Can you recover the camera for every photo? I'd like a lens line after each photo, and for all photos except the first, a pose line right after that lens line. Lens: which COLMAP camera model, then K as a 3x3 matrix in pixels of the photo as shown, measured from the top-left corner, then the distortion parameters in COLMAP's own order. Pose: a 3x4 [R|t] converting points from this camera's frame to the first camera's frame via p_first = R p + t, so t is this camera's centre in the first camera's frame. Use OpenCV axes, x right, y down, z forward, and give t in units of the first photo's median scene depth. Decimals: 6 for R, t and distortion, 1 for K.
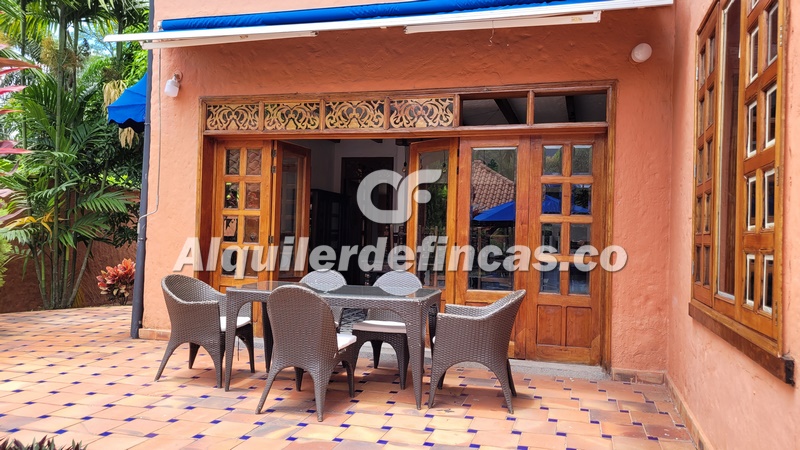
lens RADIAL K [[622.4, 0, 400.4], [0, 622.4, 224.4], [0, 0, 1]] dist [0.050671, 0.002740]
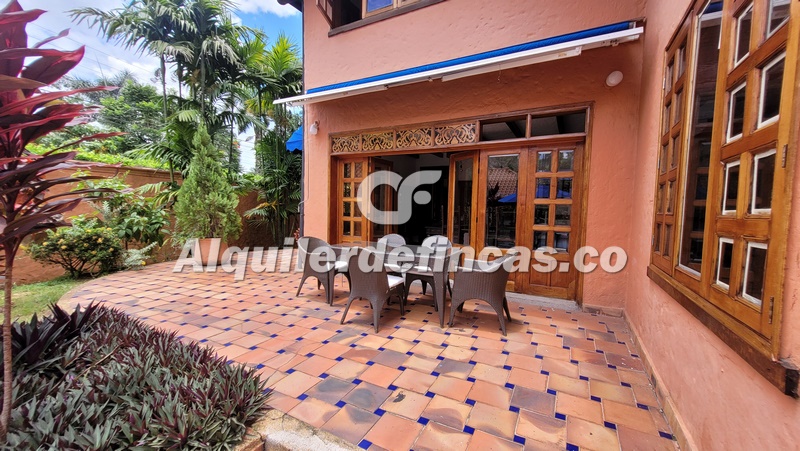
lens RADIAL K [[313.3, 0, 400.7], [0, 313.3, 227.2], [0, 0, 1]] dist [0.011770, 0.000091]
pose [[0.976203, 0.006474, -0.216762, 0.089371], [0.009851, 0.997199, 0.074145, -0.008160], [0.216635, -0.074516, 0.973405, 0.230039]]
